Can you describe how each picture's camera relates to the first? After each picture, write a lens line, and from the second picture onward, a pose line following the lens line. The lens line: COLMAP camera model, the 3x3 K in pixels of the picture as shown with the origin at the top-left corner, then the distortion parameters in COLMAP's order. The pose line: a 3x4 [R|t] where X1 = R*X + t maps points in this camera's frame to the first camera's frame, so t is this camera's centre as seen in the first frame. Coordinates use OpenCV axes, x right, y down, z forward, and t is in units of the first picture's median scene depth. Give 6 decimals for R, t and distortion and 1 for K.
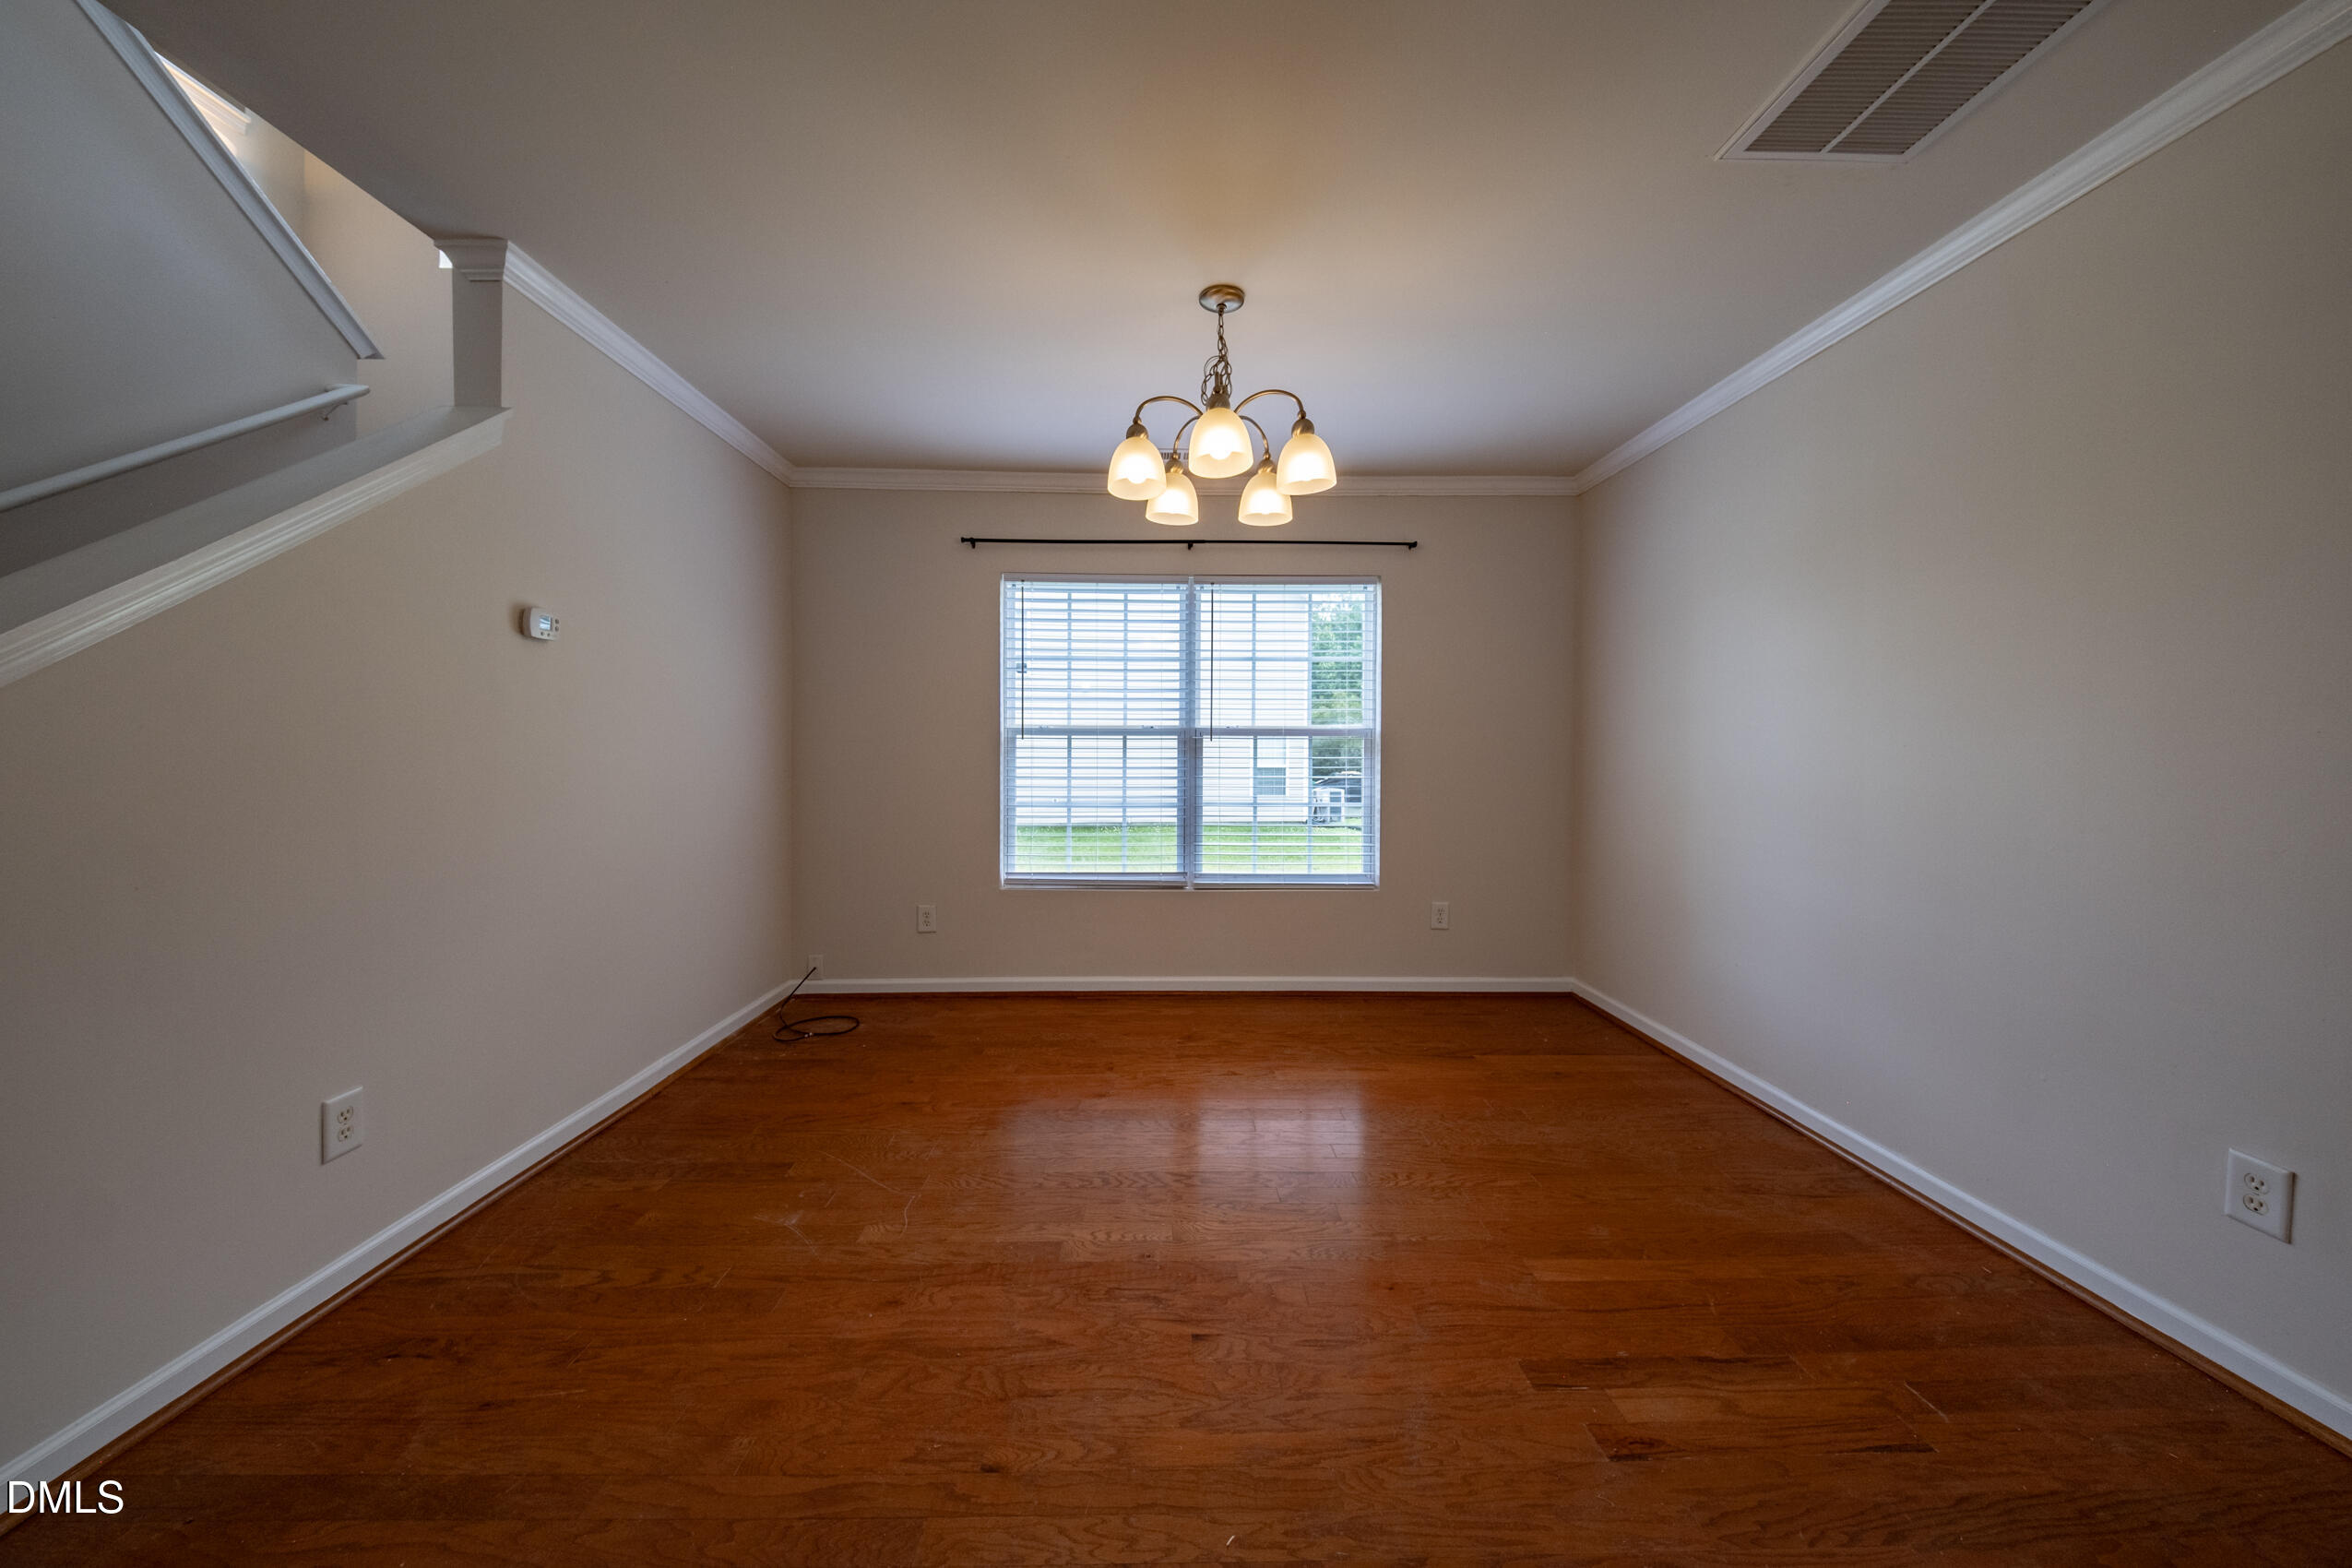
lens RADIAL K [[786.6, 0, 1167.0], [0, 786.6, 774.0], [0, 0, 1]] dist [-0.000358, -0.000086]
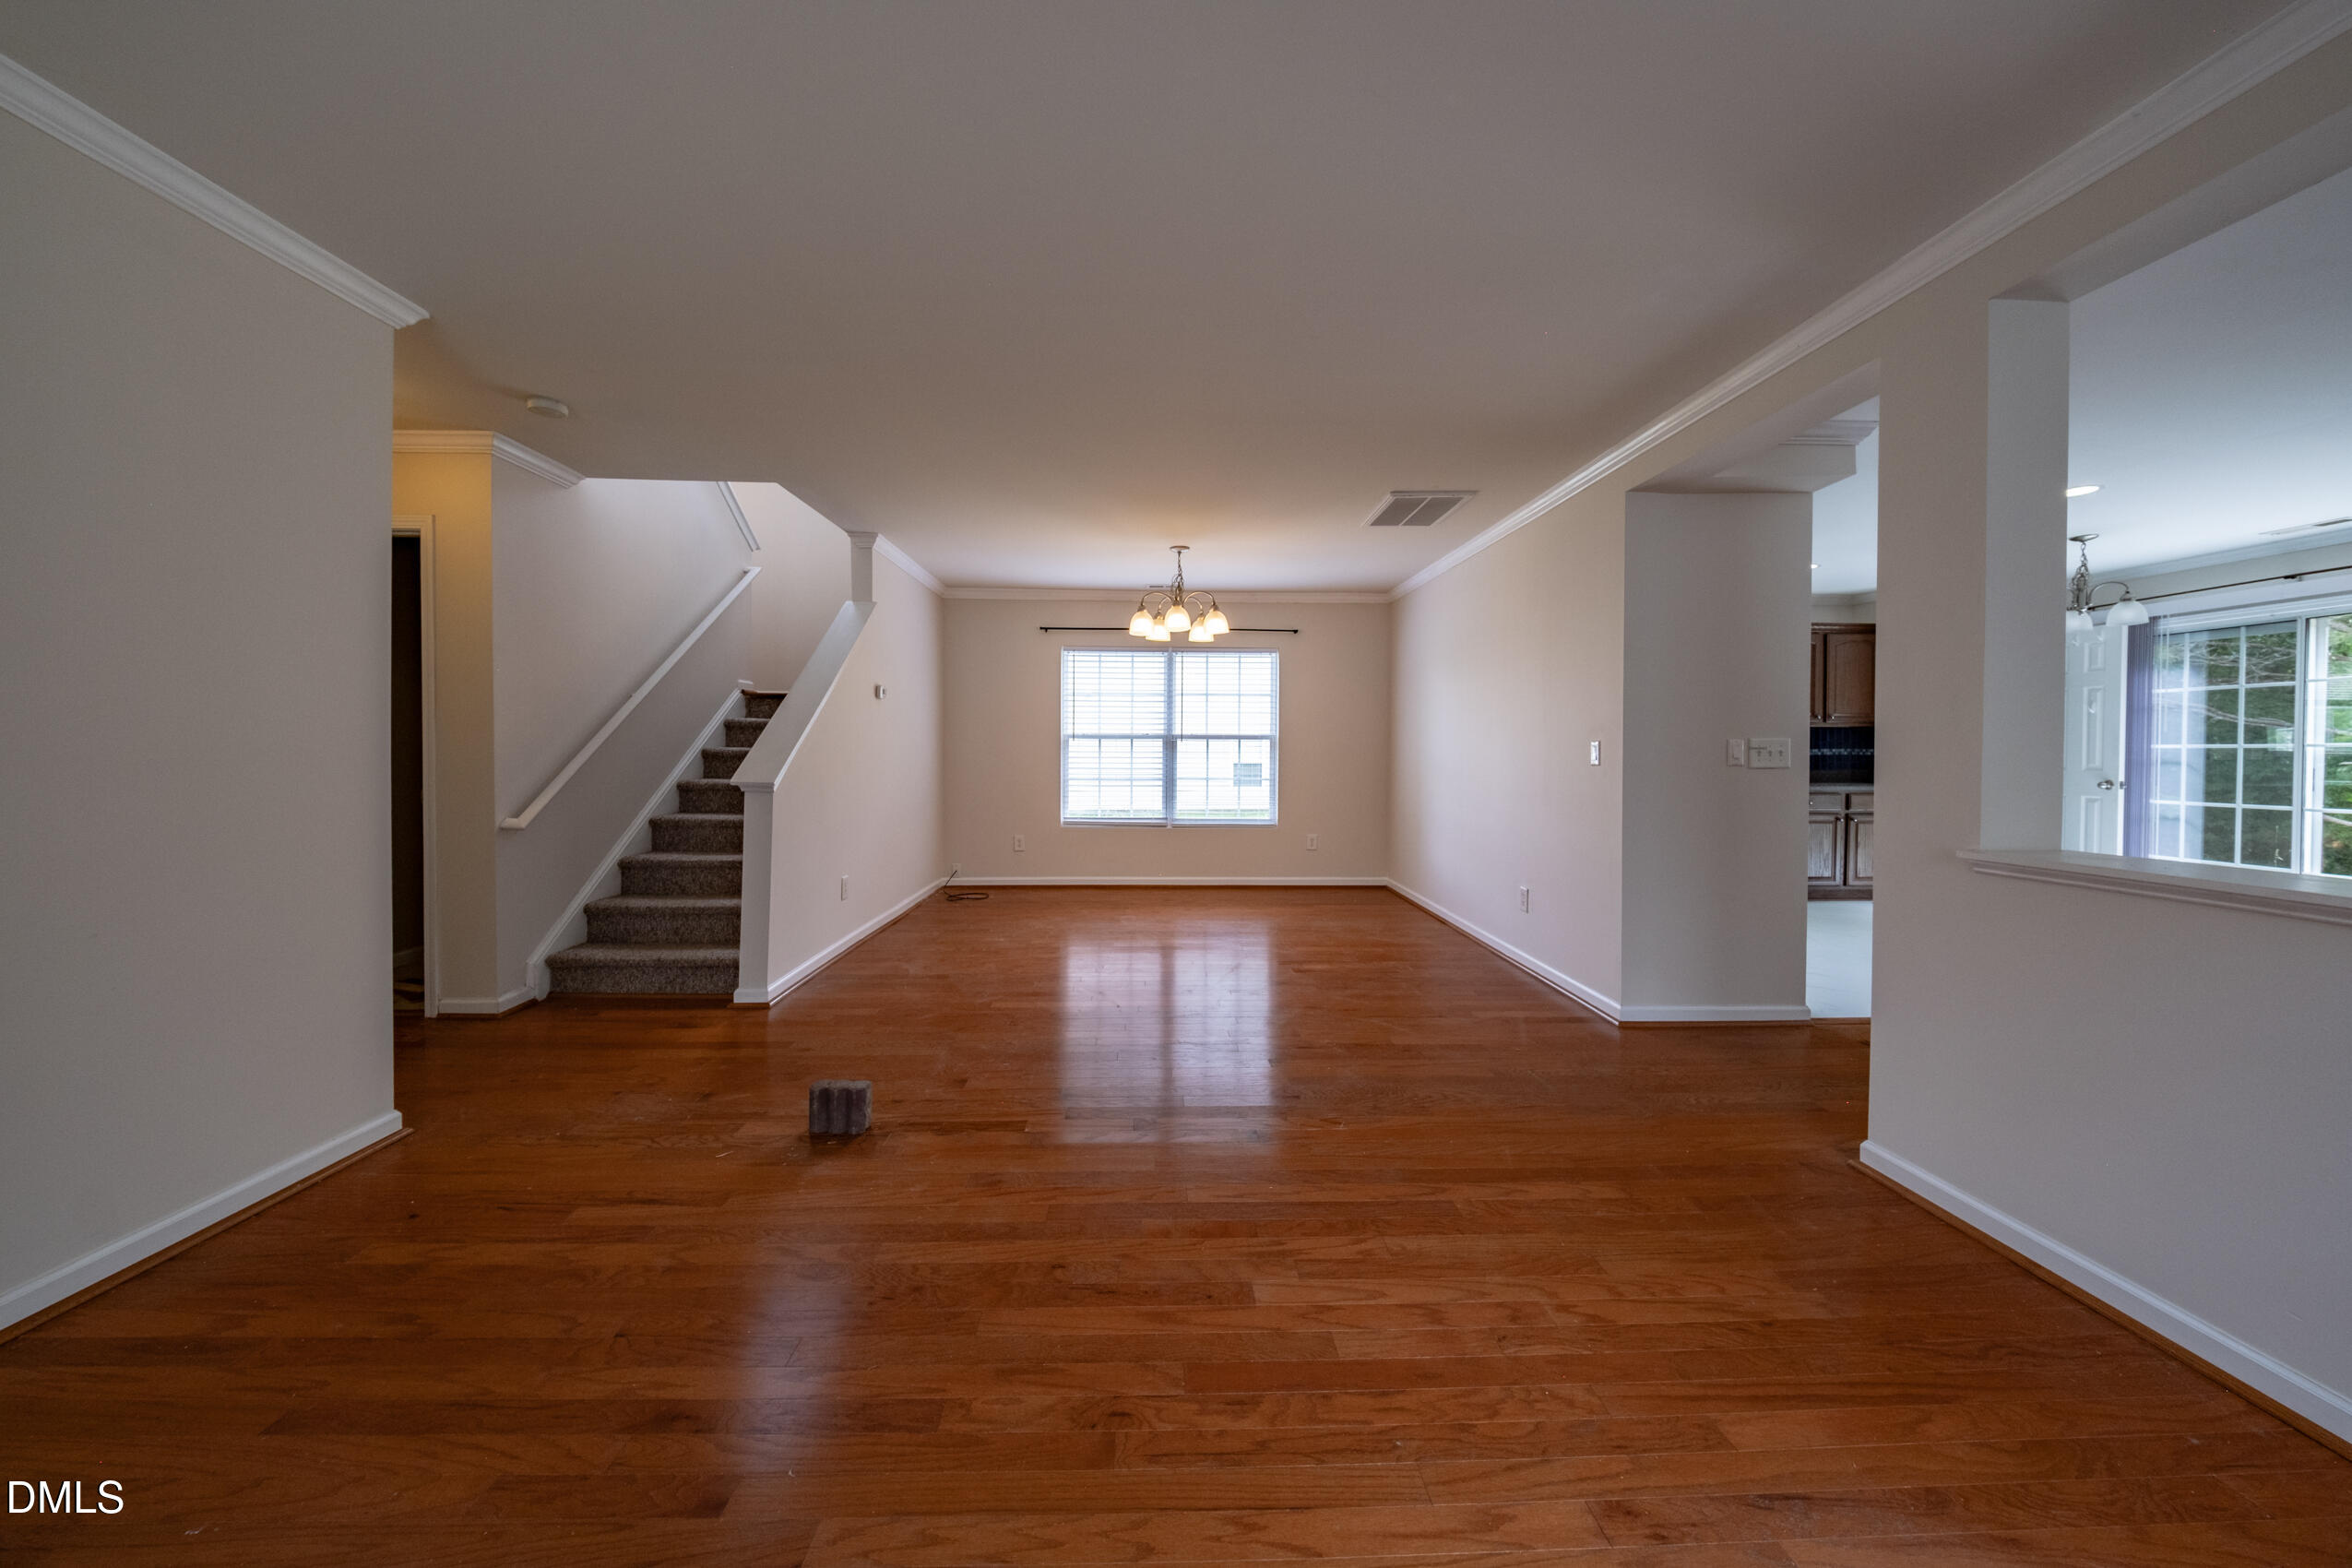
lens RADIAL K [[802.2, 0, 1168.2], [0, 802.2, 764.3], [0, 0, 1]] dist [0.027126, -0.020808]
pose [[0.999942, 0.001228, 0.010692, 0.007768], [-0.001154, 0.999975, -0.006937, 0.019627], [-0.010700, 0.006924, 0.999919, -0.784128]]
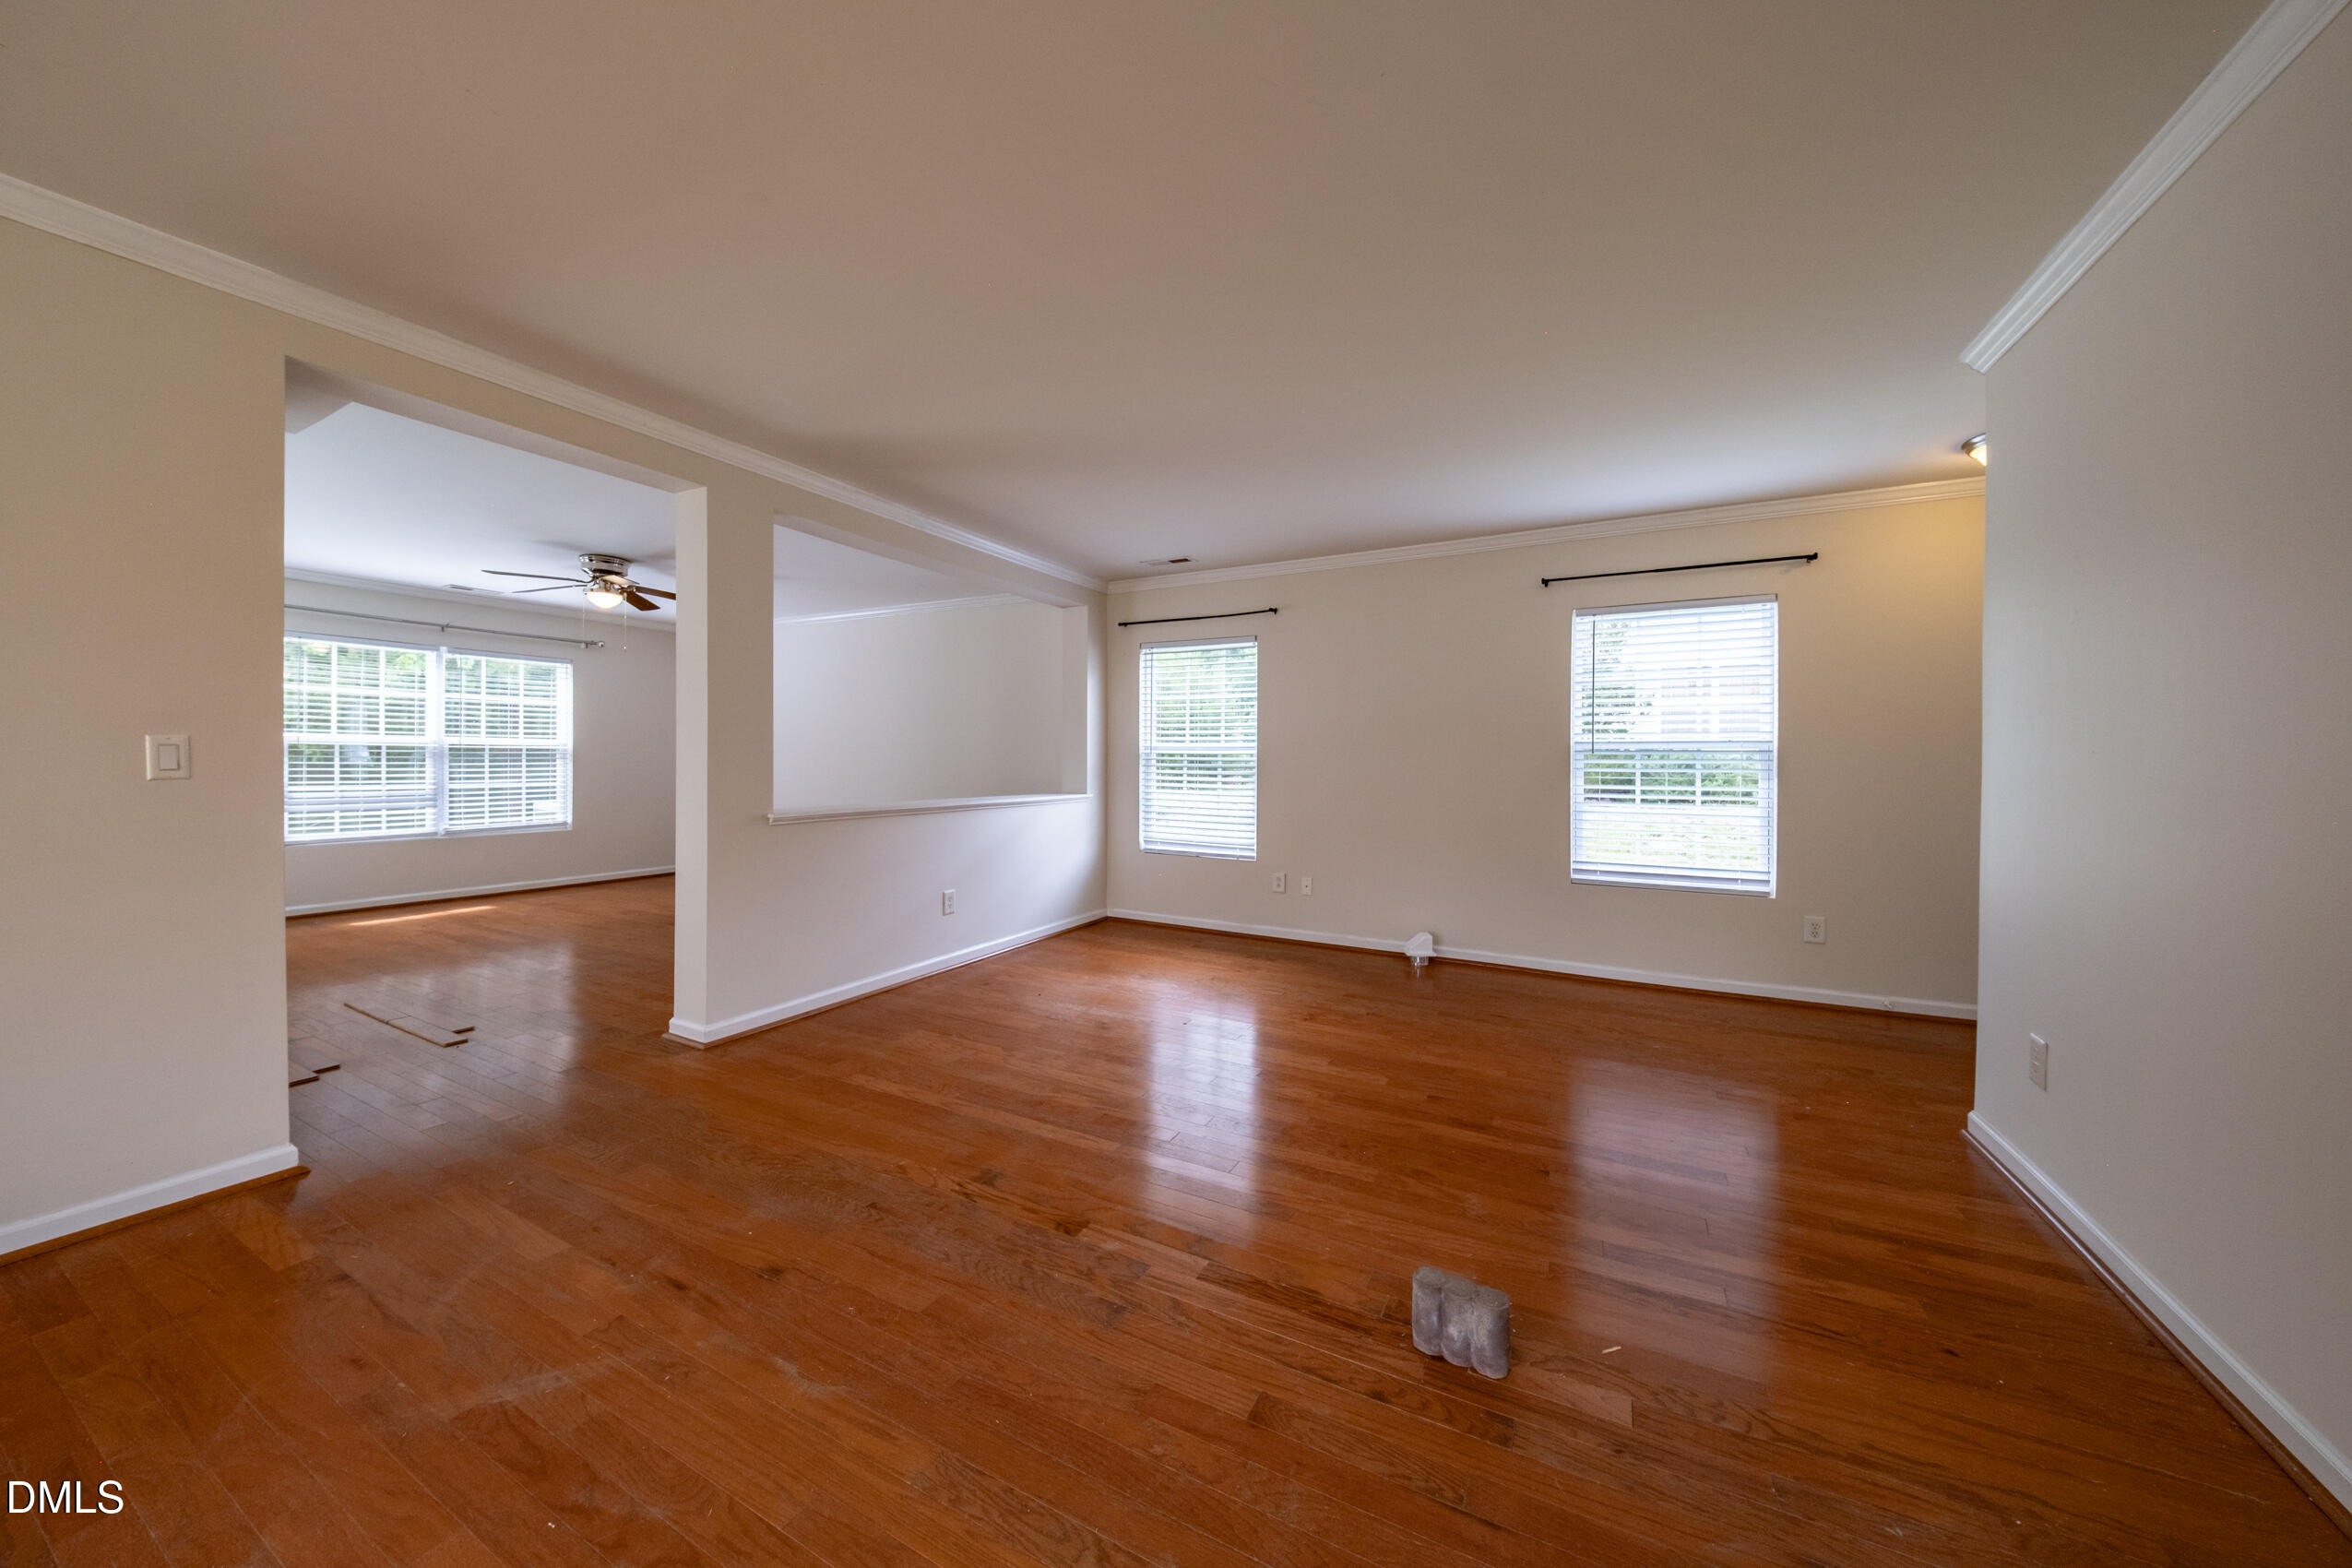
lens RADIAL K [[802.2, 0, 1168.2], [0, 802.2, 764.3], [0, 0, 1]] dist [0.027126, -0.020808]
pose [[-0.863977, -0.010512, 0.503421, -0.356712], [0.002369, 0.999686, 0.024941, -0.010331], [-0.503525, 0.022741, -0.863681, 0.389241]]
